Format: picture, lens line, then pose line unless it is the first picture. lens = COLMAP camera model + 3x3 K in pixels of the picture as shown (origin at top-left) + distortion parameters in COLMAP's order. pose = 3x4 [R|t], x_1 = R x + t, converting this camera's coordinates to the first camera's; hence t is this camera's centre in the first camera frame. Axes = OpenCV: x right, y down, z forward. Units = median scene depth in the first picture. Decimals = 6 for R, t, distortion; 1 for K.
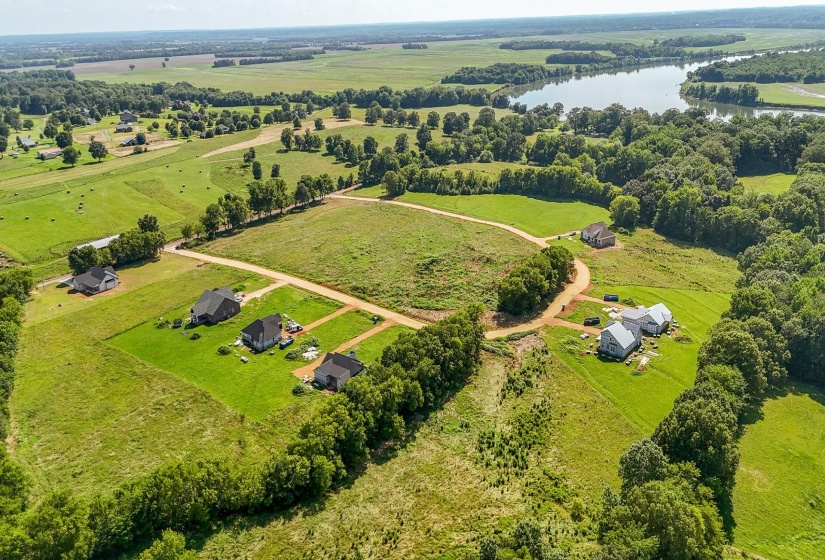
lens RADIAL K [[582.8, 0, 413.2], [0, 582.8, 295.2], [0, 0, 1]] dist [0.069574, -0.057708]
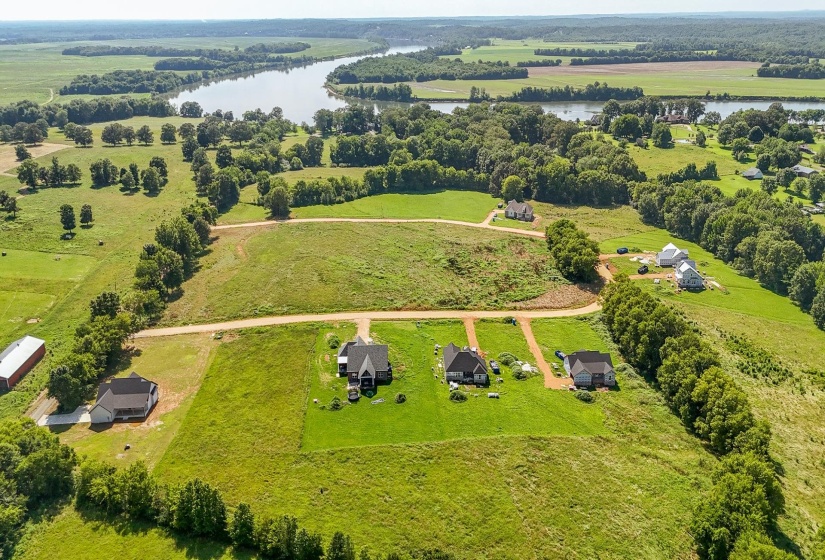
lens RADIAL K [[582.8, 0, 413.2], [0, 582.8, 295.2], [0, 0, 1]] dist [0.069574, -0.057708]
pose [[0.762464, -0.256639, 0.593957, -0.571010], [0.262836, 0.961673, 0.078119, -0.090057], [-0.591241, 0.096550, 0.800695, 0.232488]]
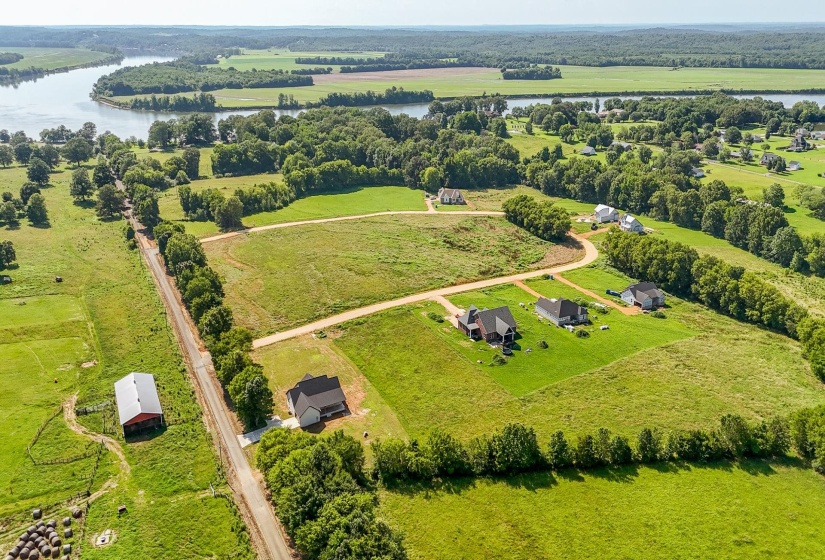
lens RADIAL K [[582.8, 0, 413.2], [0, 582.8, 295.2], [0, 0, 1]] dist [0.069574, -0.057708]
pose [[0.421778, -0.352444, 0.835396, -0.869061], [0.376462, 0.906261, 0.192271, -0.187259], [-0.824851, 0.233399, 0.514923, 0.476066]]
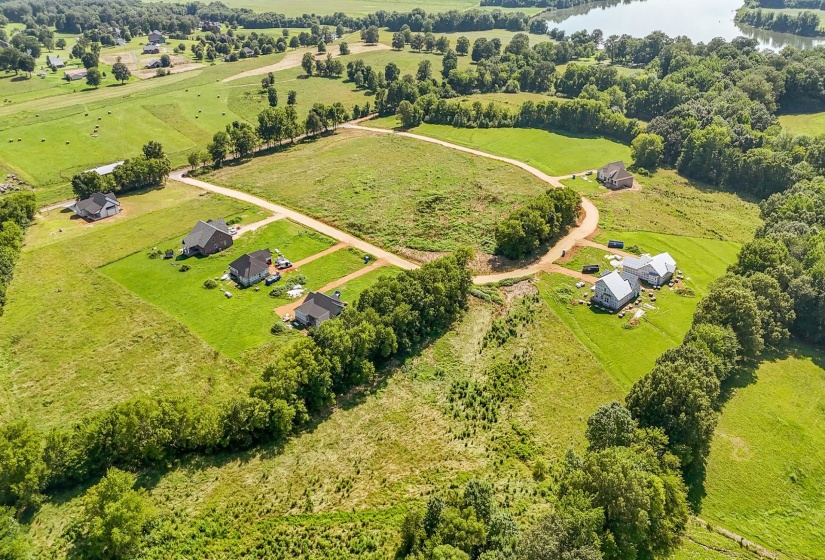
lens RADIAL K [[582.7, 0, 412.9], [0, 582.7, 269.9], [0, 0, 1]] dist [0.067270, -0.053764]
pose [[0.997408, 0.039643, -0.060048, 0.053590], [-0.034936, 0.996380, 0.077501, -0.012961], [0.062903, -0.075202, 0.995182, 0.024075]]
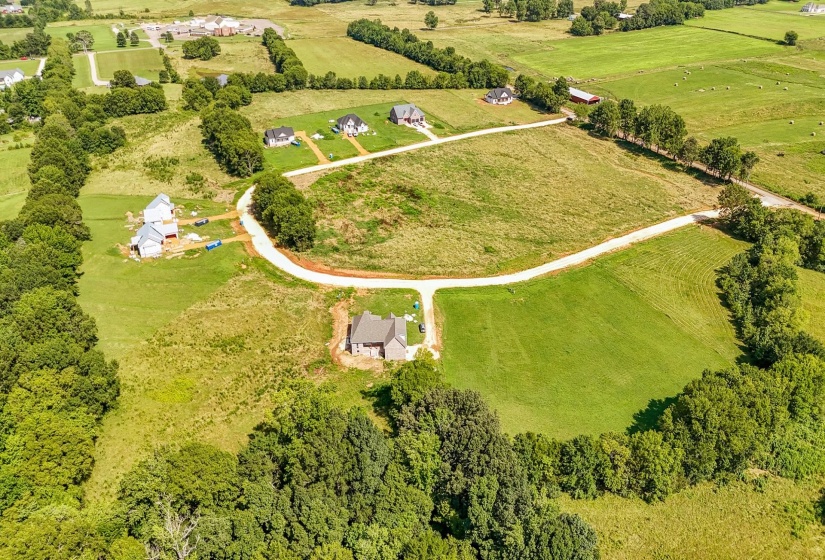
lens RADIAL K [[579.0, 0, 423.5], [0, 579.0, 278.2], [0, 0, 1]] dist [0.065555, -0.000242]
pose [[-0.442716, 0.507096, -0.739497, 0.684484], [-0.356022, 0.657515, 0.664020, -0.520686], [0.822952, 0.557249, -0.110556, 1.087417]]
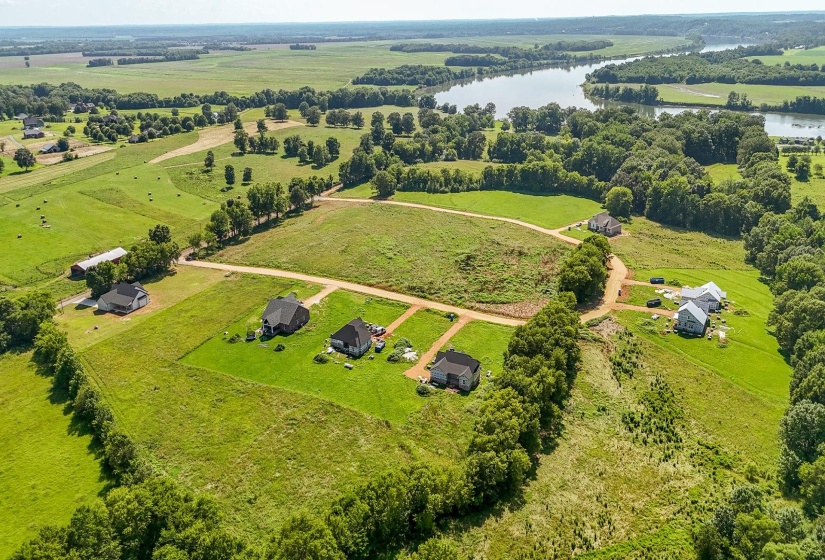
lens RADIAL K [[582.8, 0, 413.2], [0, 582.8, 295.2], [0, 0, 1]] dist [0.069574, -0.057708]
pose [[0.980659, -0.067879, 0.183577, -0.232513], [0.068418, 0.997651, 0.003404, -0.002158], [-0.183377, 0.009222, 0.982999, 0.021197]]
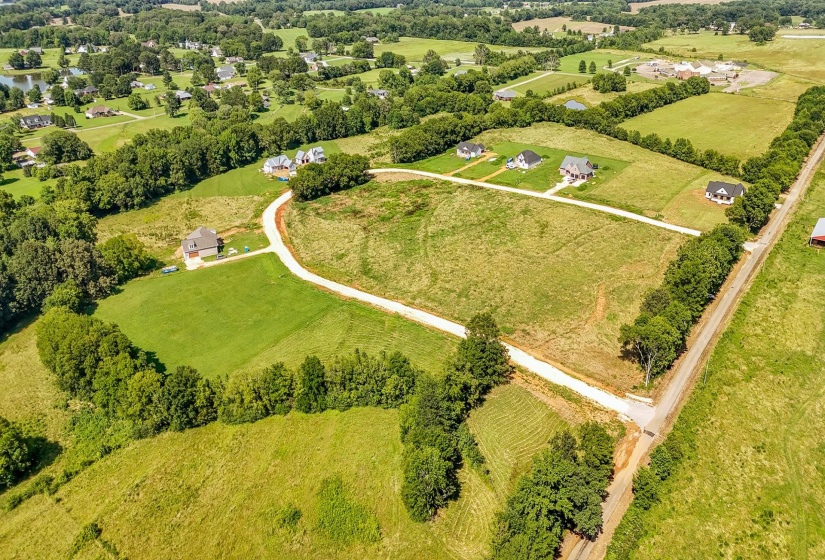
lens RADIAL K [[582.8, 0, 413.2], [0, 582.8, 295.2], [0, 0, 1]] dist [0.069574, -0.057708]
pose [[-0.998935, 0.020266, 0.041441, -0.006253], [0.045546, 0.575837, 0.816295, -0.718977], [-0.007321, 0.817313, -0.576147, 1.551547]]
